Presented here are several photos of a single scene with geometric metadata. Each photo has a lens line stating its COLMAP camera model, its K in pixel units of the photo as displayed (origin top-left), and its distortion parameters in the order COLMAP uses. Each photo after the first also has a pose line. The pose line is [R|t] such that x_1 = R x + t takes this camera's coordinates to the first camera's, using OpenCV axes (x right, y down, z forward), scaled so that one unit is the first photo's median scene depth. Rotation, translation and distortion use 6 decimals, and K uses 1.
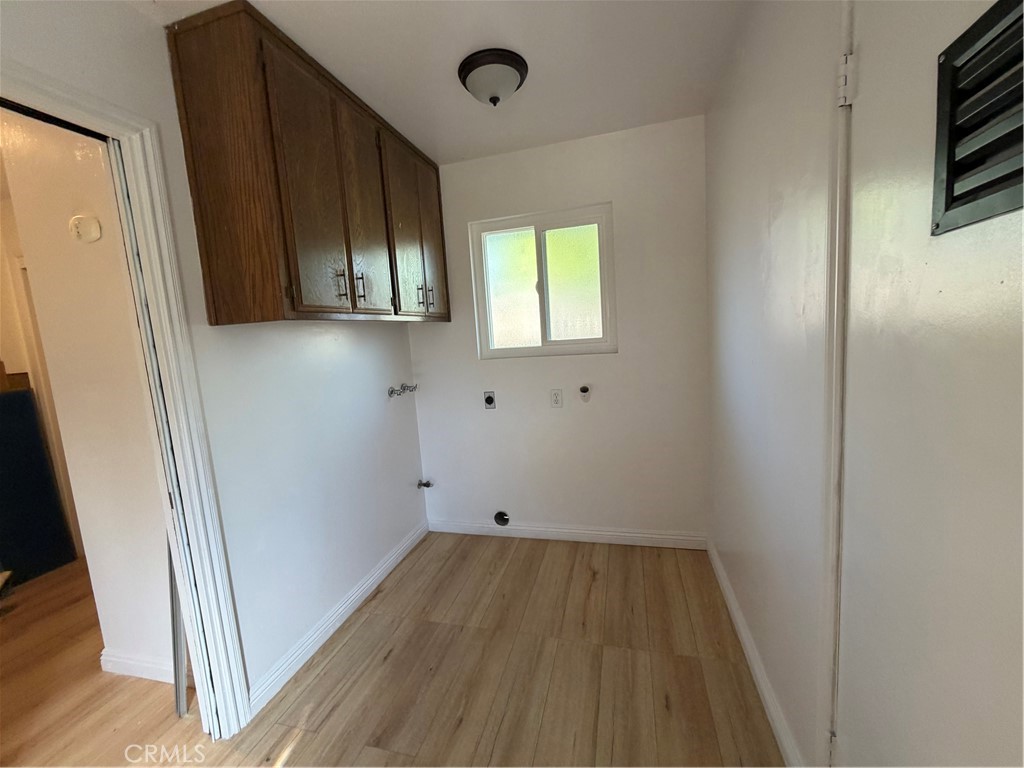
lens RADIAL K [[407.8, 0, 514.5], [0, 407.8, 379.6], [0, 0, 1]] dist [-0.002745, 0.000679]
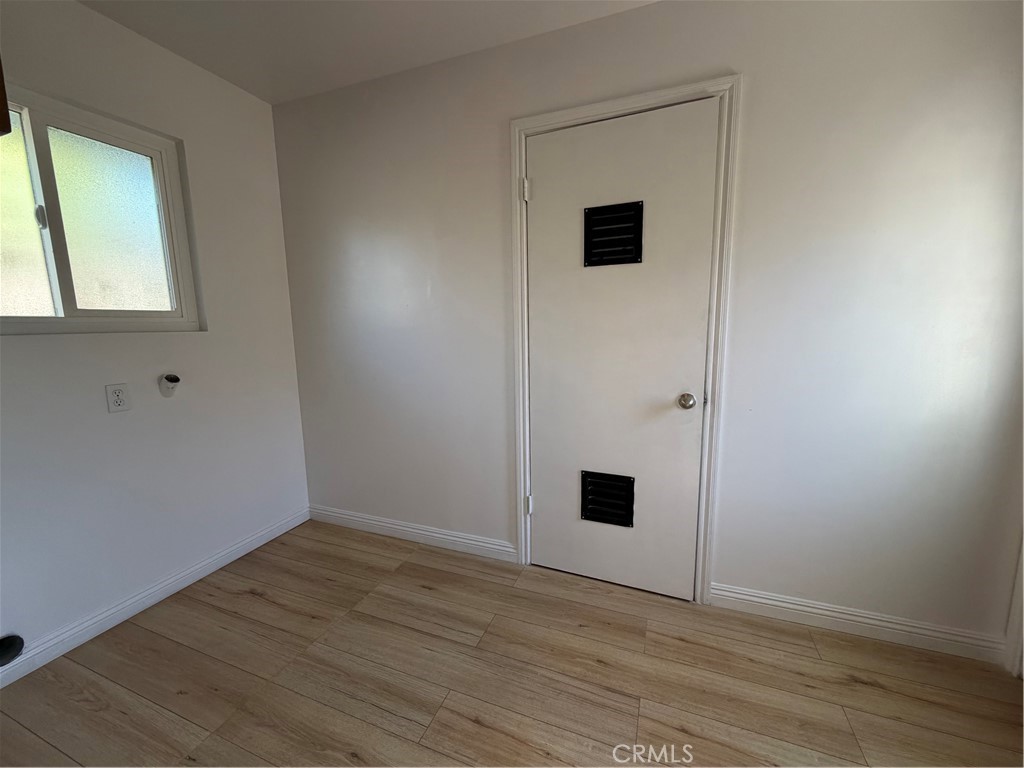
lens RADIAL K [[407.8, 0, 513.7], [0, 407.8, 380.5], [0, 0, 1]] dist [-0.002745, 0.000679]
pose [[0.102295, -0.072021, 0.992143, -0.586515], [0.123590, 0.990568, 0.059164, 0.072546], [-0.987047, 0.116566, 0.110231, 0.363968]]
